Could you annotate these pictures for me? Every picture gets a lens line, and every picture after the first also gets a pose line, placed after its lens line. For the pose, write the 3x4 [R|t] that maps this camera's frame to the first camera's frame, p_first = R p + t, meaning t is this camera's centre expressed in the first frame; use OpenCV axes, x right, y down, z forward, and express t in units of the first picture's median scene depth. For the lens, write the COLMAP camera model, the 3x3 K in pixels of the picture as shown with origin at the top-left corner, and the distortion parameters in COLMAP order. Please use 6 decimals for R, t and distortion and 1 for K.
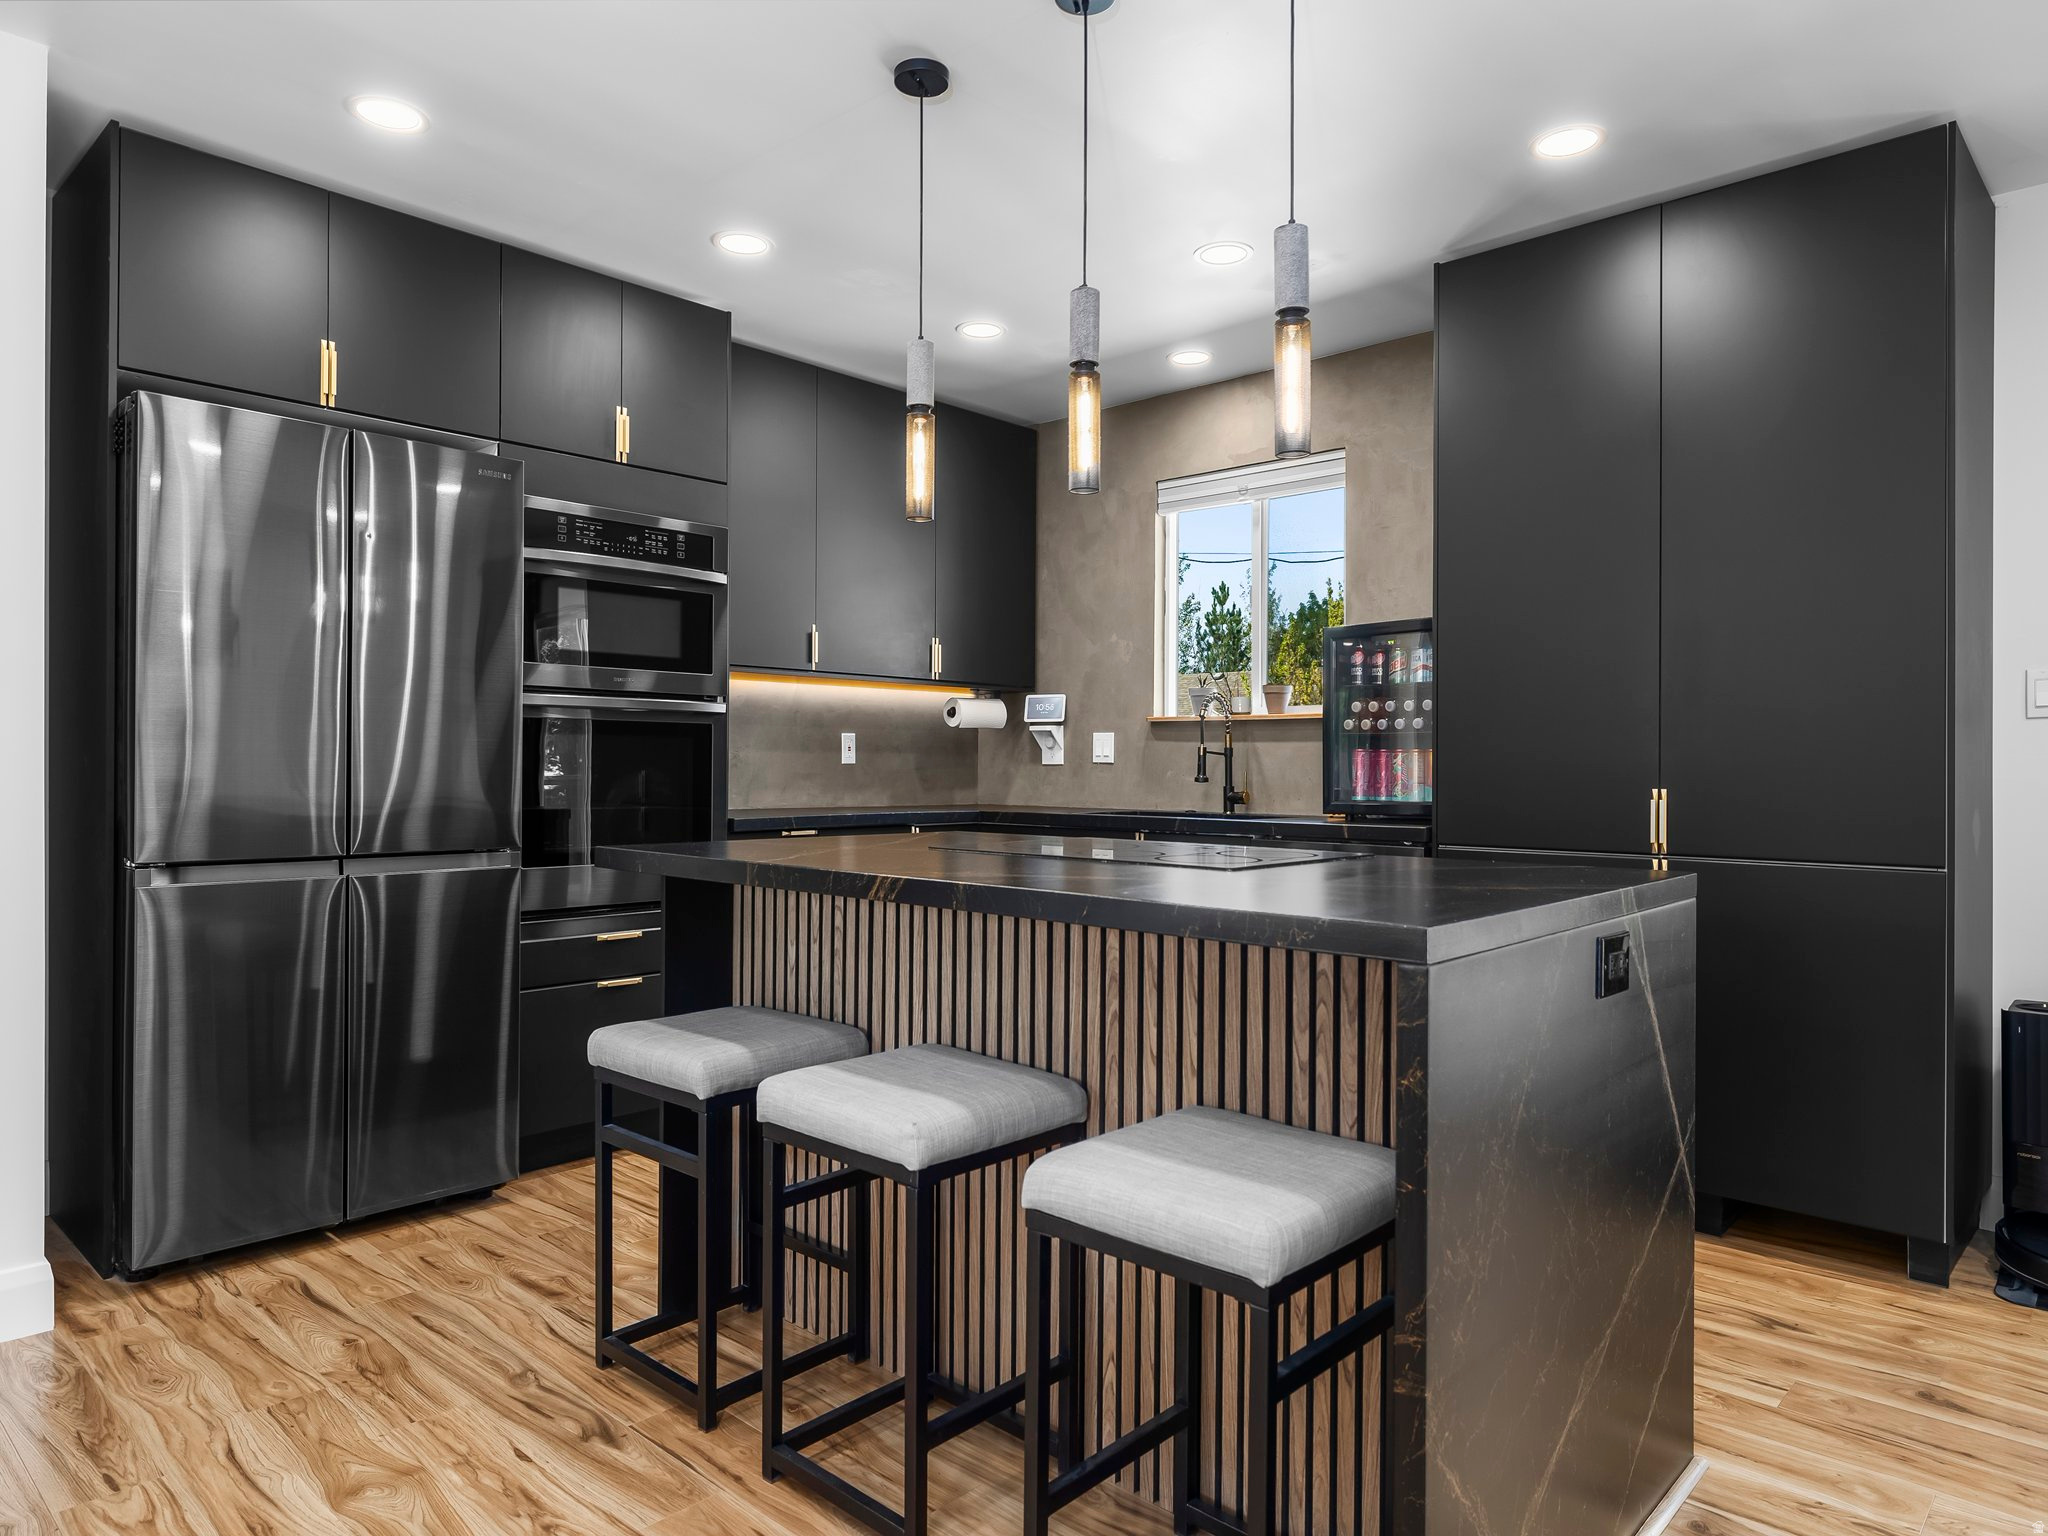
lens RADIAL K [[1292.5, 0, 1012.5], [0, 1292.5, 762.8], [0, 0, 1]] dist [0.004526, -0.003863]
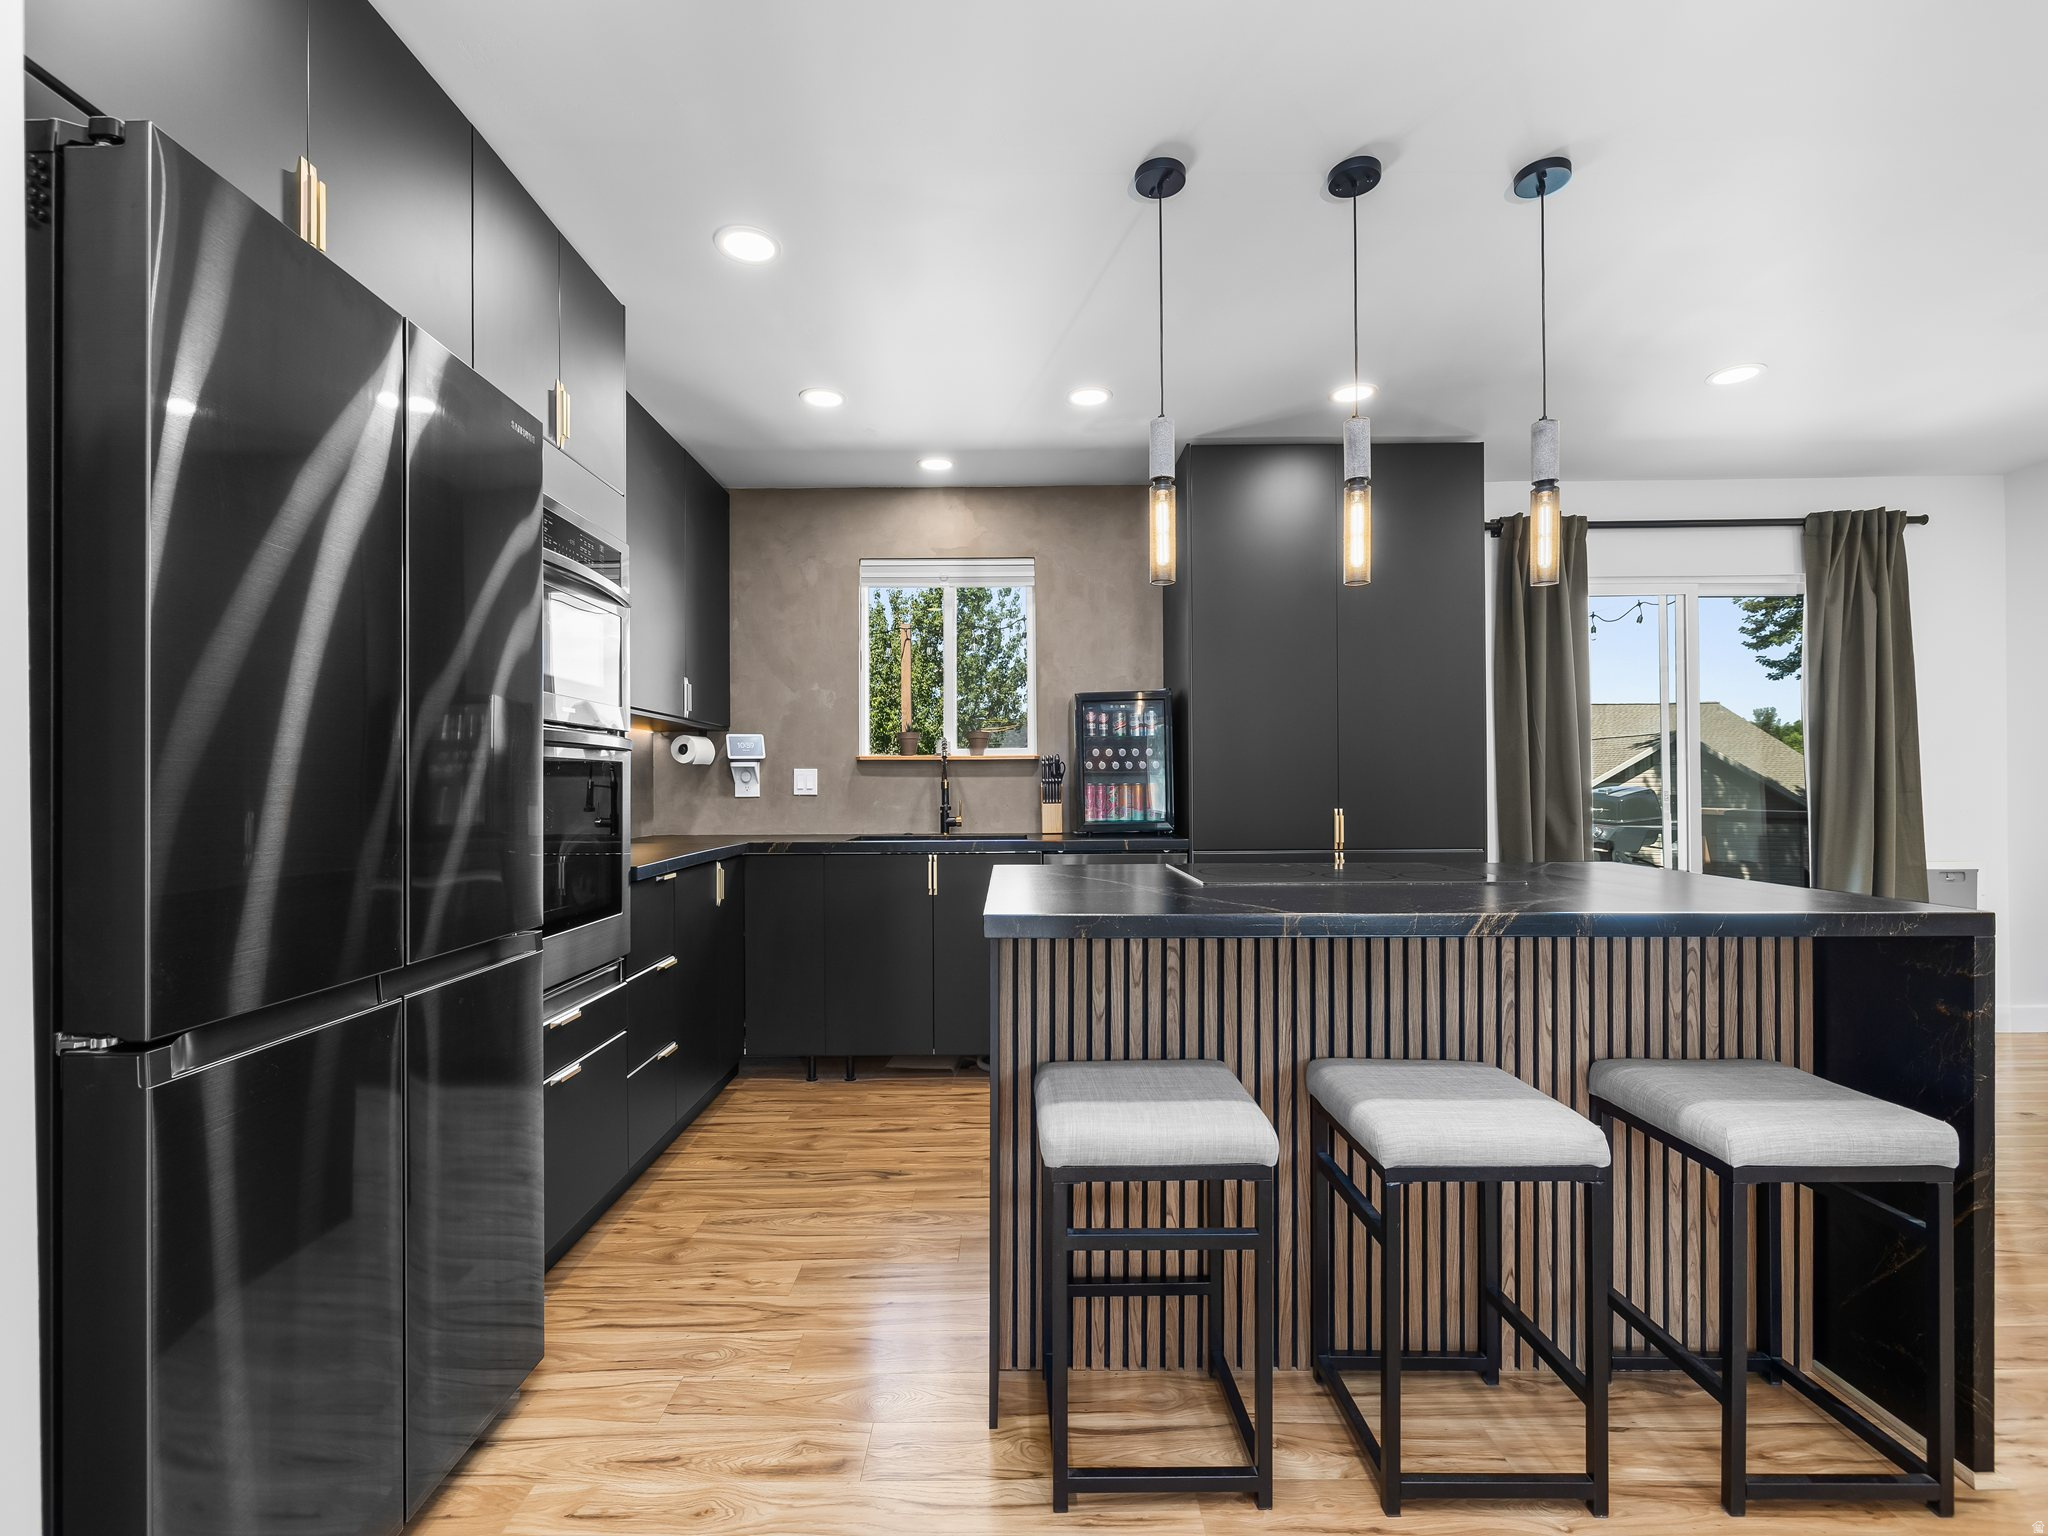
lens RADIAL K [[928.9, 0, 1019.3], [0, 928.9, 784.3], [0, 0, 1]] dist [-0.001808, 0.001240]
pose [[0.732600, -0.011242, 0.680566, -0.482709], [0.009613, 0.999935, 0.006170, -0.017125], [-0.680591, 0.002022, 0.732660, 0.355394]]
